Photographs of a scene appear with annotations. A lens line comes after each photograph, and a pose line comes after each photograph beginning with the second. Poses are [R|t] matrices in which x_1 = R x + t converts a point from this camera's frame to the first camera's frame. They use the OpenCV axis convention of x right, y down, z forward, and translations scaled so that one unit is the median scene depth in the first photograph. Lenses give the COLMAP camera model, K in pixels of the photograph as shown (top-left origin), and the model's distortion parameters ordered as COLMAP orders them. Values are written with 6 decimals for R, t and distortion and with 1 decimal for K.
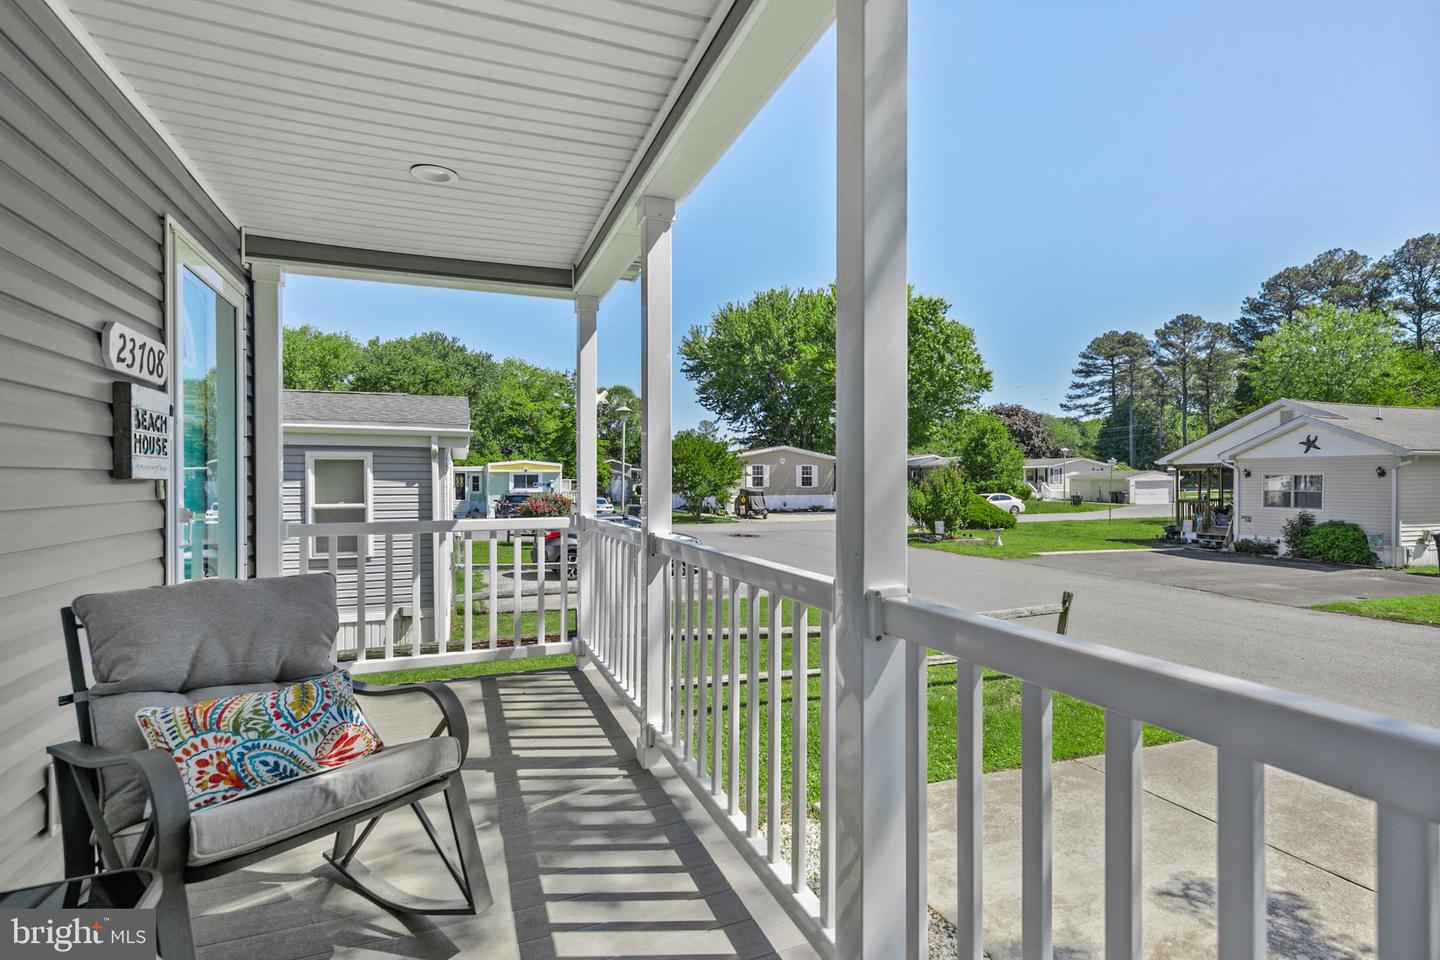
lens RADIAL K [[693.7, 0, 724.0], [0, 693.7, 480.5], [0, 0, 1]] dist [0.010675, 0.000499]
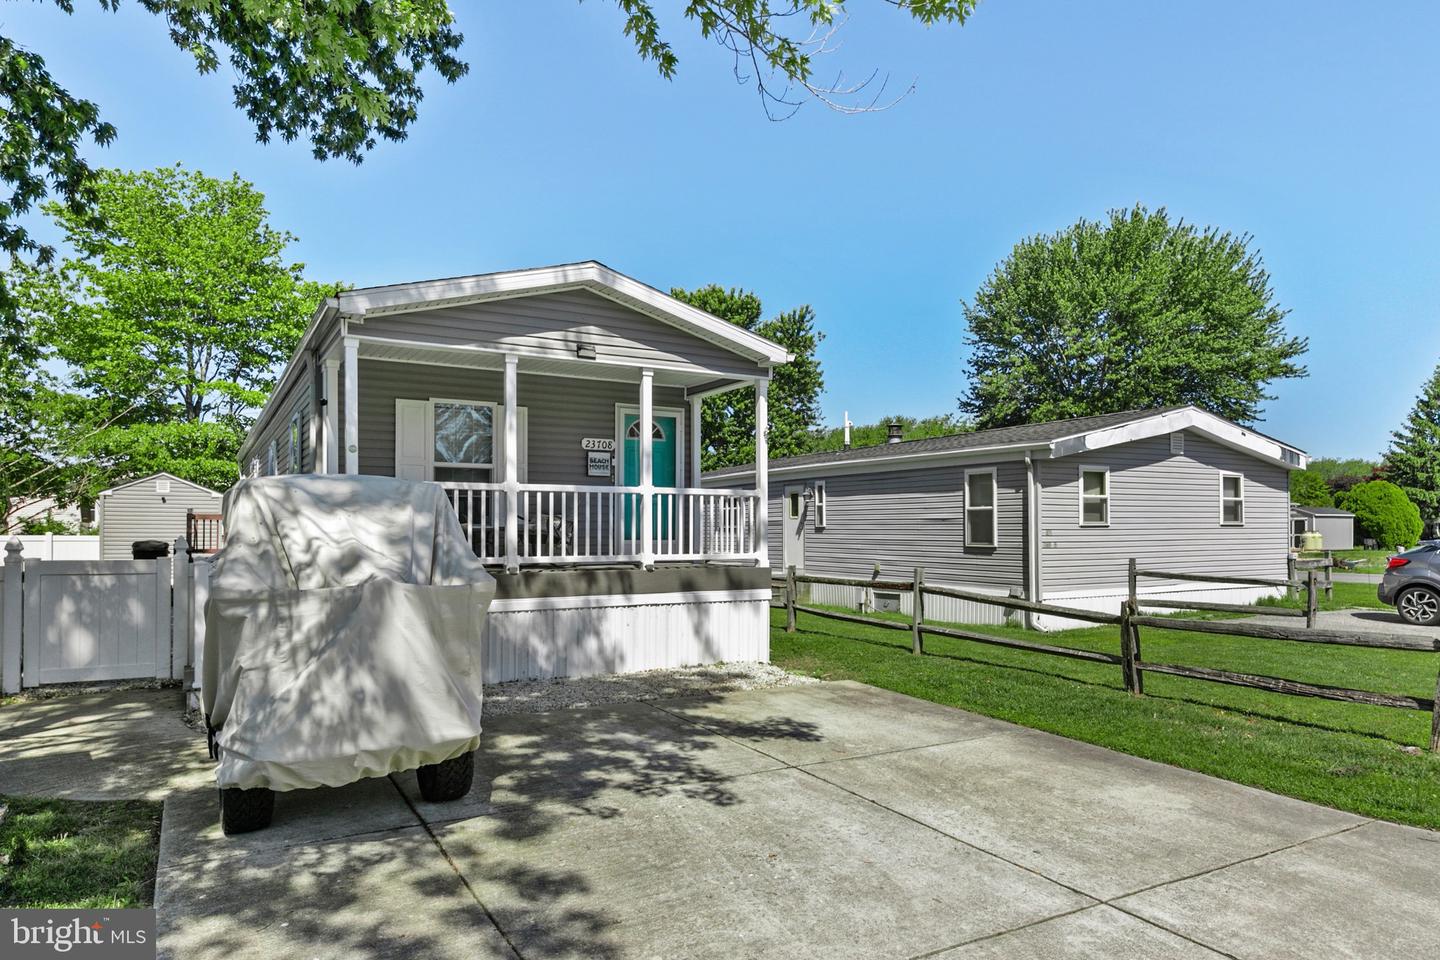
lens RADIAL K [[896.6, 0, 703.2], [0, 896.6, 517.6], [0, 0, 1]] dist [0.007141, 0.003205]
pose [[0.143670, -0.009969, -0.989575, 0.117723], [-0.000806, 0.999948, -0.010190, 0.007831], [0.989625, 0.002262, 0.143655, 0.023587]]
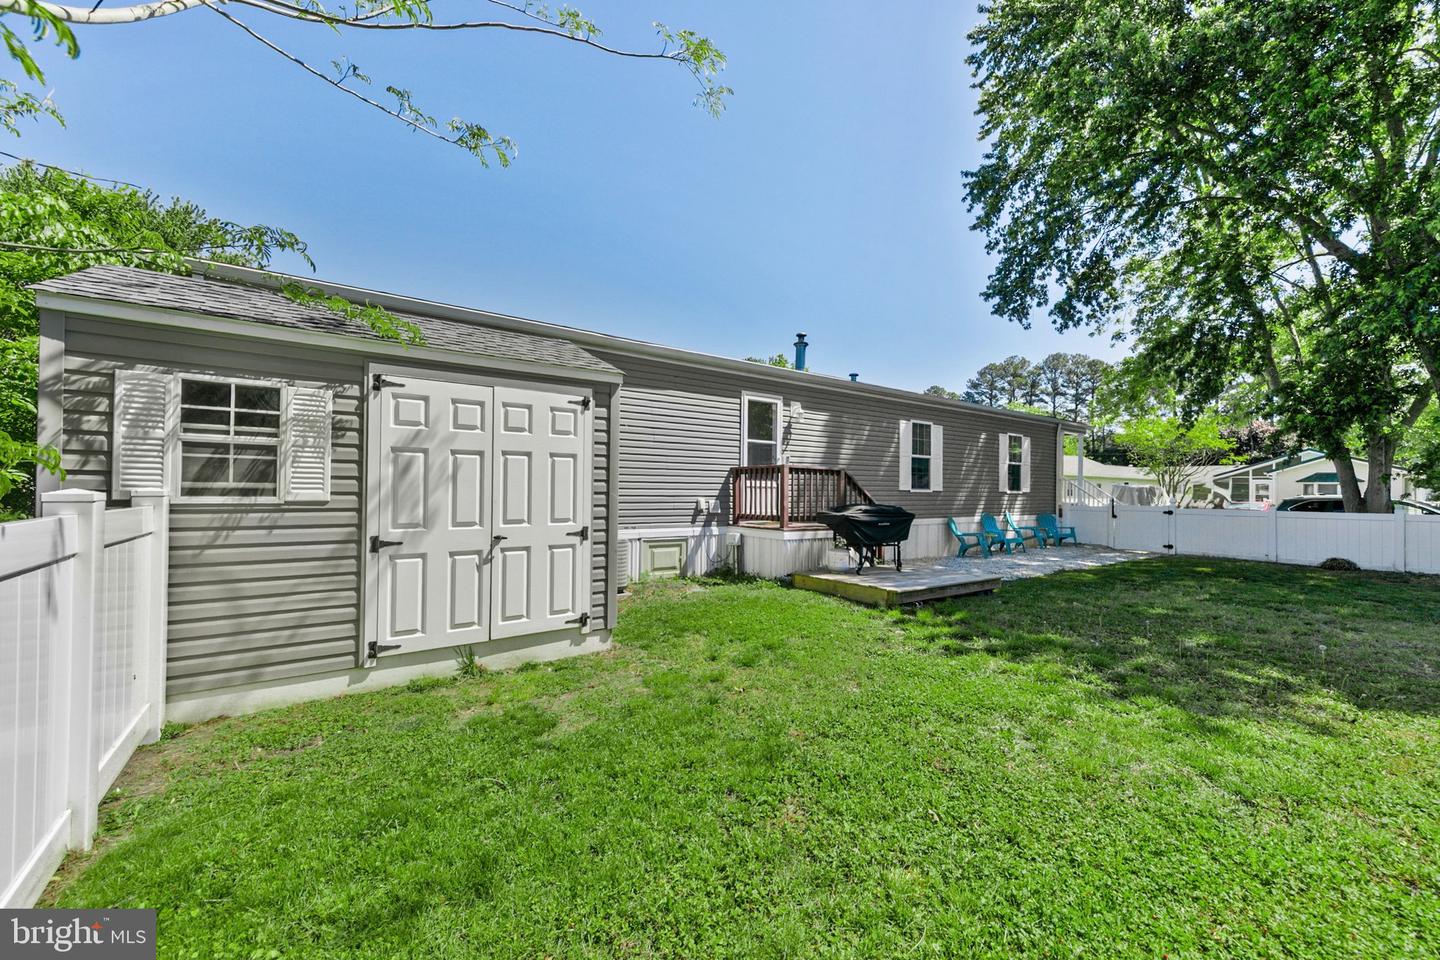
lens RADIAL K [[563.3, 0, 718.9], [0, 563.3, 485.8], [0, 0, 1]] dist [0.002176, 0.000528]
pose [[0.969381, 0.019565, 0.244782, -0.169537], [-0.018935, 0.999809, -0.004924, 0.008939], [-0.244832, 0.000138, 0.969566, -0.168968]]
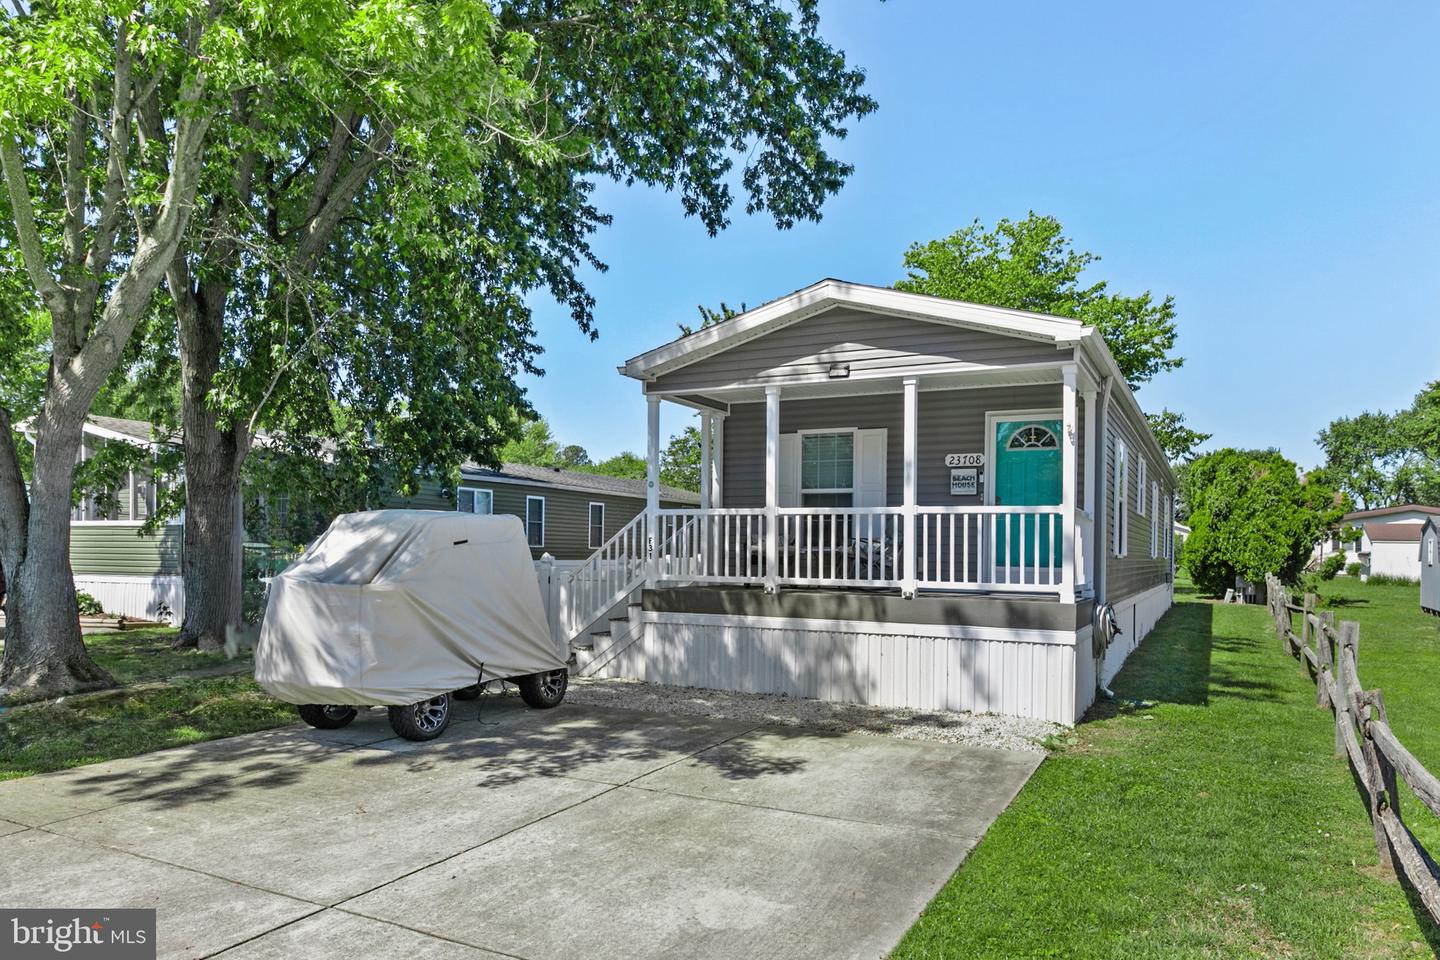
lens RADIAL K [[950.5, 0, 729.9], [0, 950.5, 555.3], [0, 0, 1]] dist [0.008214, 0.000108]
pose [[-0.749676, -0.002902, -0.661799, 0.090786], [-0.010895, 0.999909, 0.007957, 0.007770], [0.661716, 0.013176, -0.749639, 0.107449]]
